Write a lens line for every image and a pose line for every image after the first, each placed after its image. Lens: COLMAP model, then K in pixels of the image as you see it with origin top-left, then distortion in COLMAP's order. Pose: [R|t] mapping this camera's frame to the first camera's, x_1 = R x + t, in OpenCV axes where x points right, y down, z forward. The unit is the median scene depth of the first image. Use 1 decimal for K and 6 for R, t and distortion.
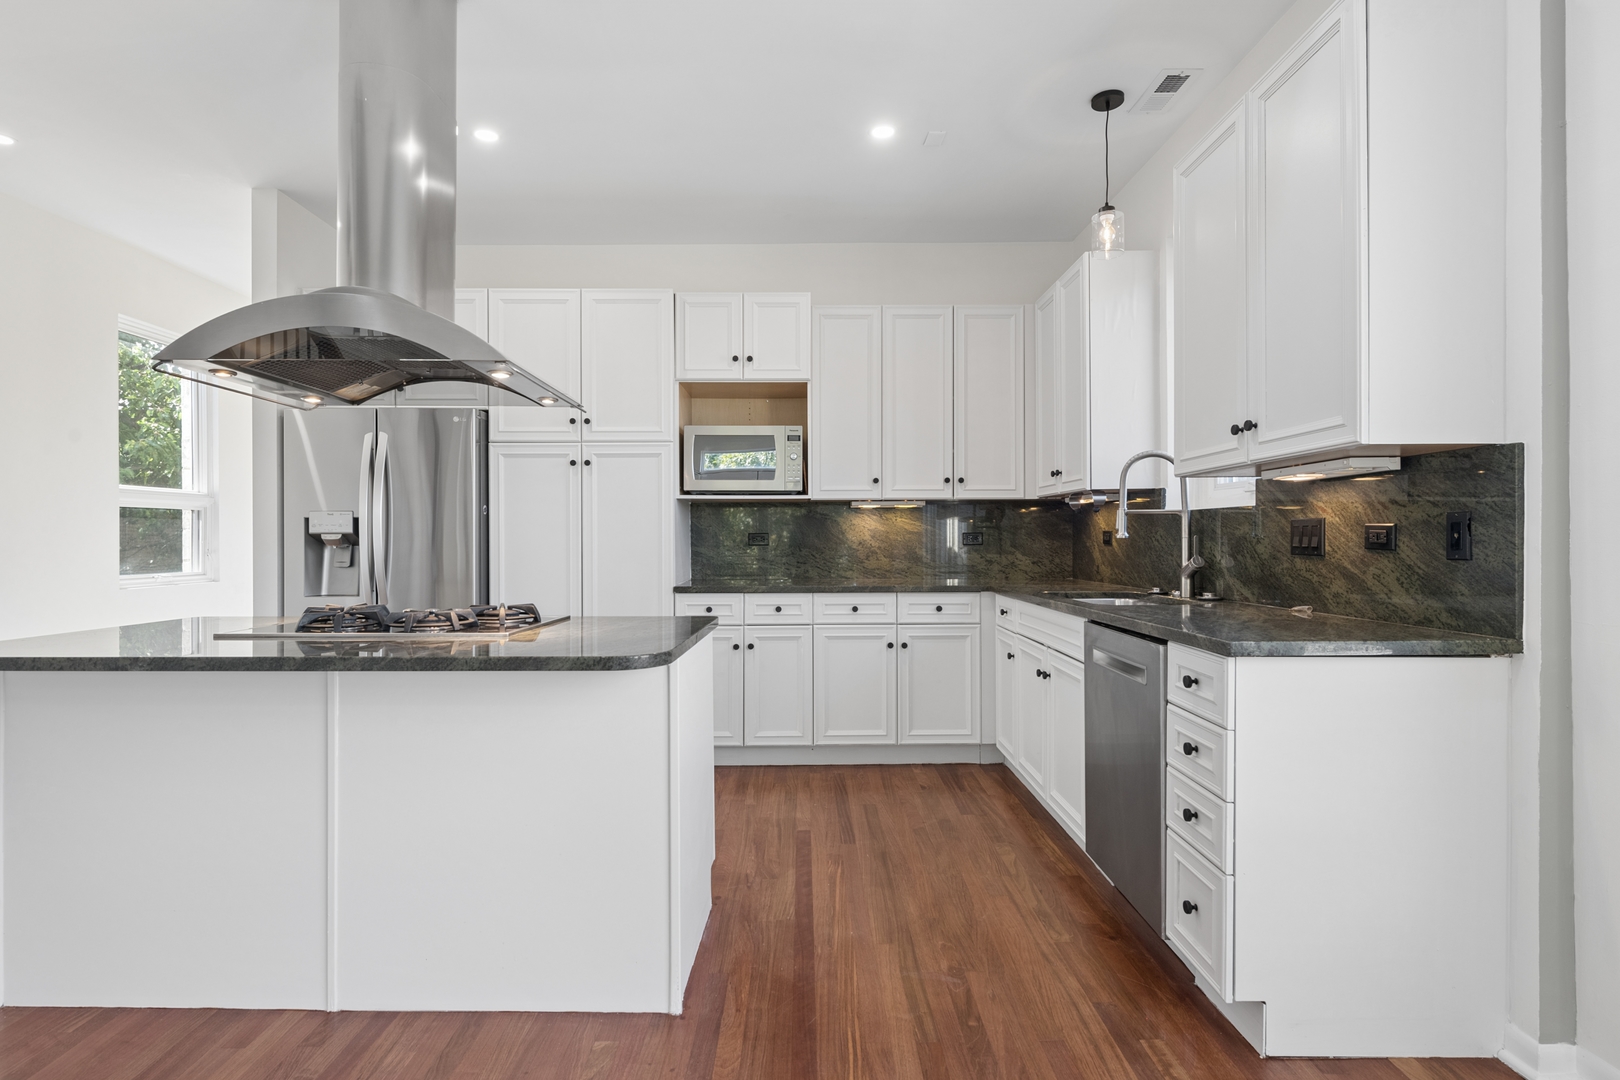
lens RADIAL K [[819.0, 0, 808.9], [0, 819.0, 537.4], [0, 0, 1]] dist [0.006000, -0.000291]
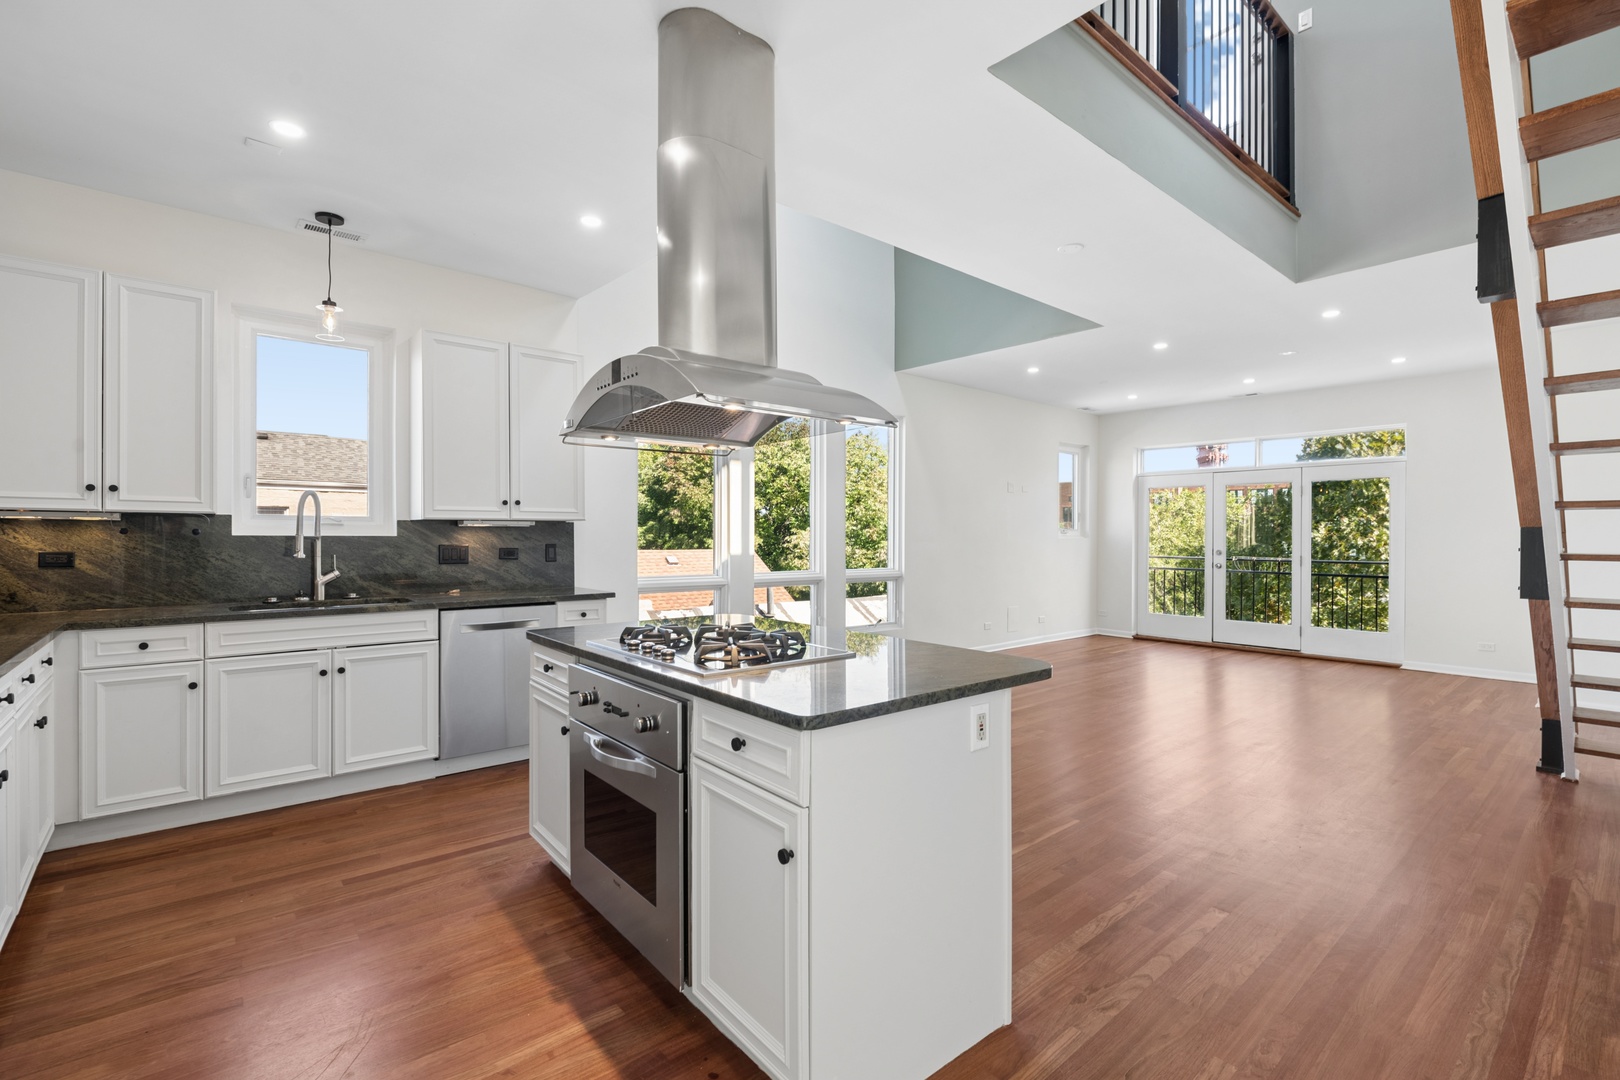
lens RADIAL K [[723.7, 0, 810.0], [0, 723.7, 538.1], [0, 0, 1]] dist [0.001487, -0.000766]
pose [[-0.642842, -0.000279, 0.765999, -0.786605], [-0.001556, 0.999998, -0.000942, -0.024291], [-0.765997, -0.001797, -0.642841, 0.913813]]
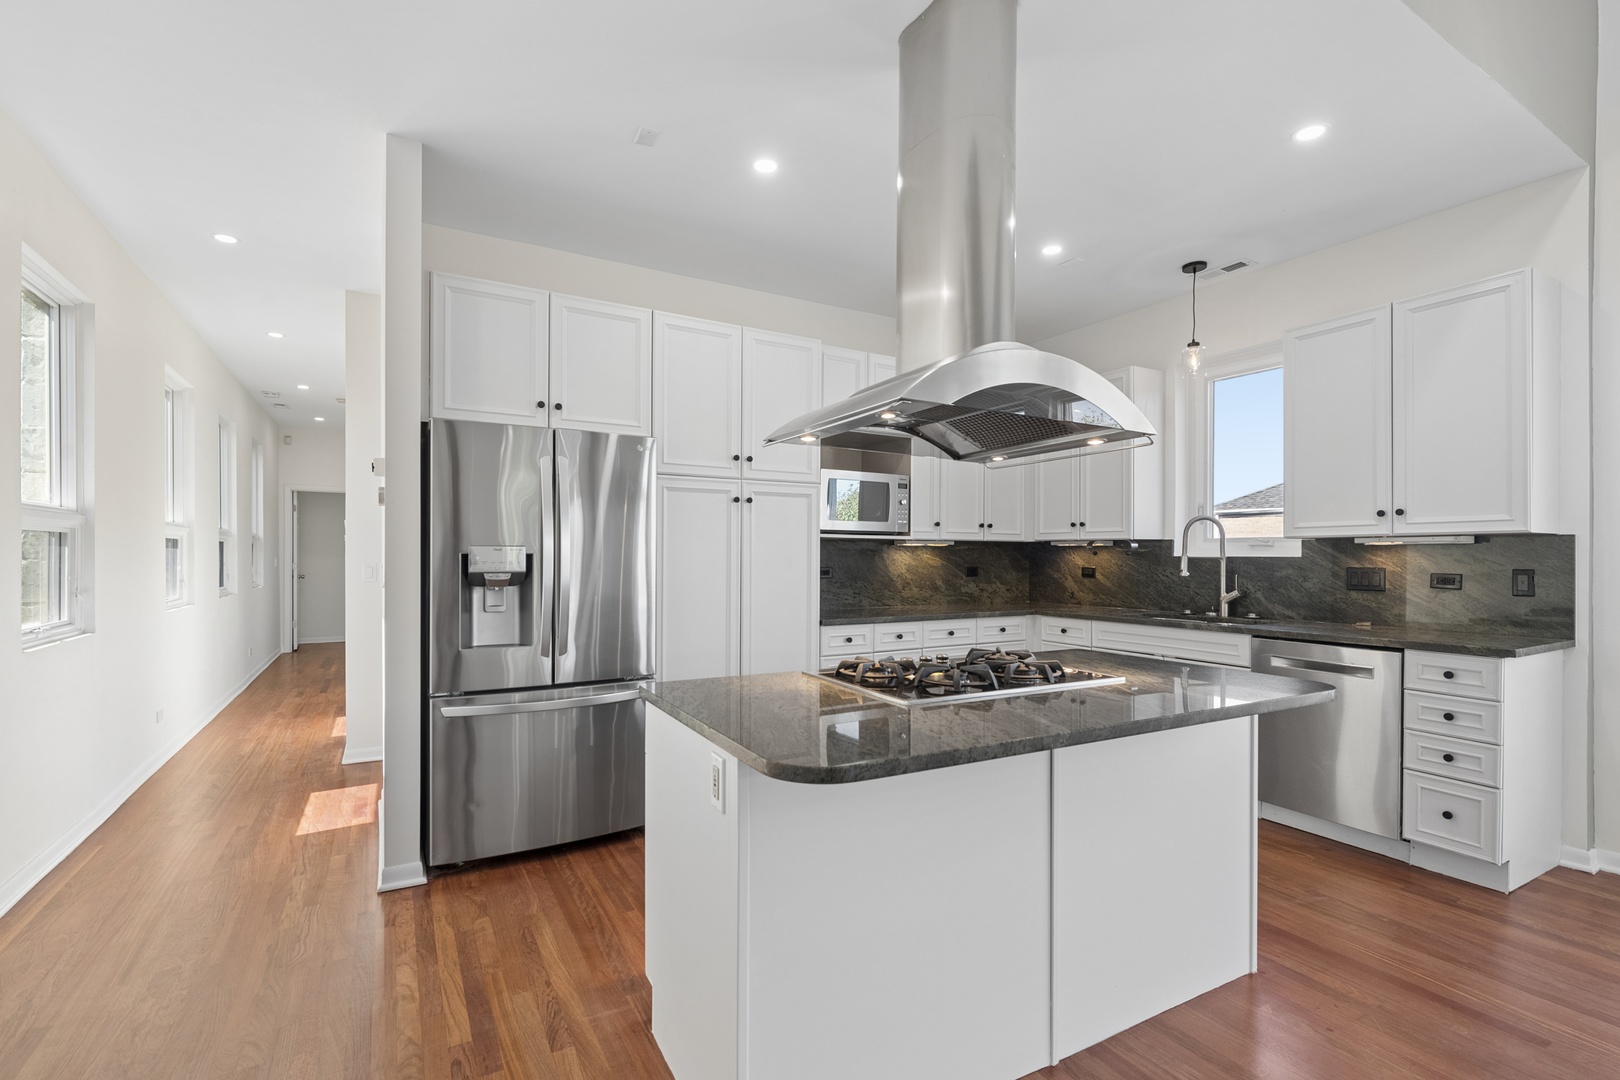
lens RADIAL K [[723.7, 0, 817.8], [0, 723.7, 555.1], [0, 0, 1]] dist [0.001487, -0.000766]
pose [[0.867417, 0.007638, 0.497524, -0.647909], [-0.007485, 0.999969, -0.002300, -0.022652], [-0.497526, -0.001729, 0.867447, 0.189261]]
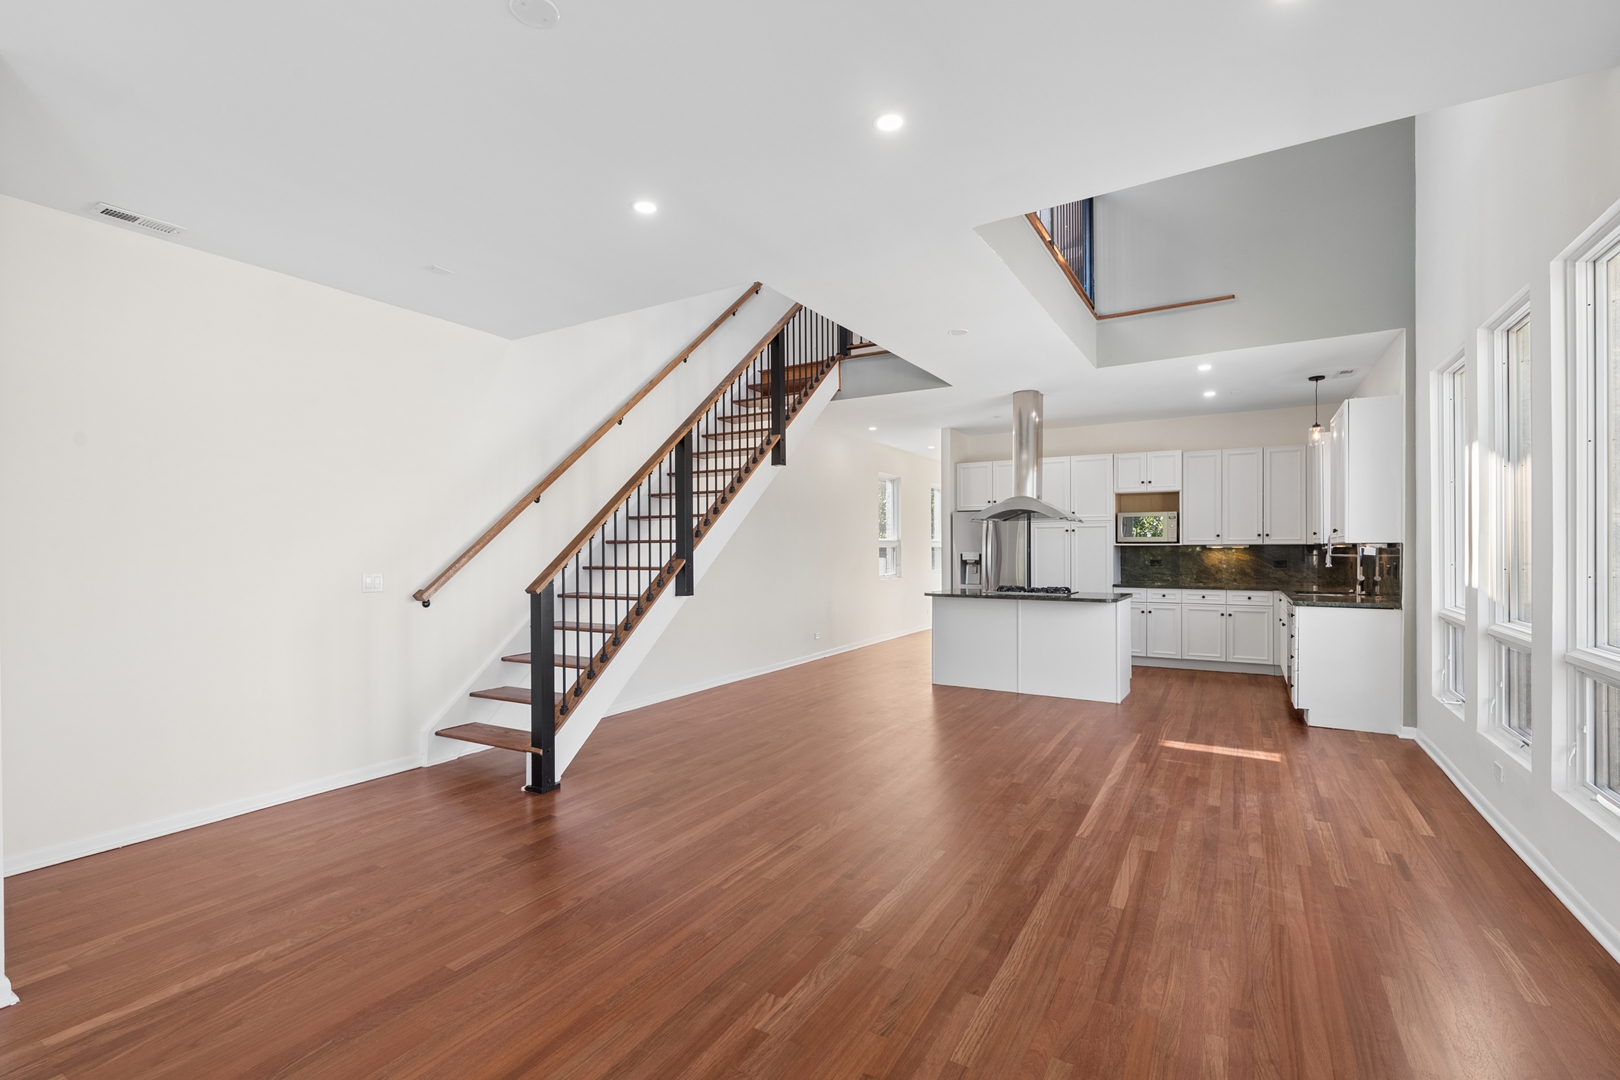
lens RADIAL K [[723.7, 0, 802.1], [0, 723.7, 551.7], [0, 0, 1]] dist [0.001487, -0.000766]
pose [[0.853003, 0.003372, -0.521896, 0.152394], [0.000059, 0.999978, 0.006559, -0.044846], [0.521906, -0.005625, 0.852984, -1.196741]]
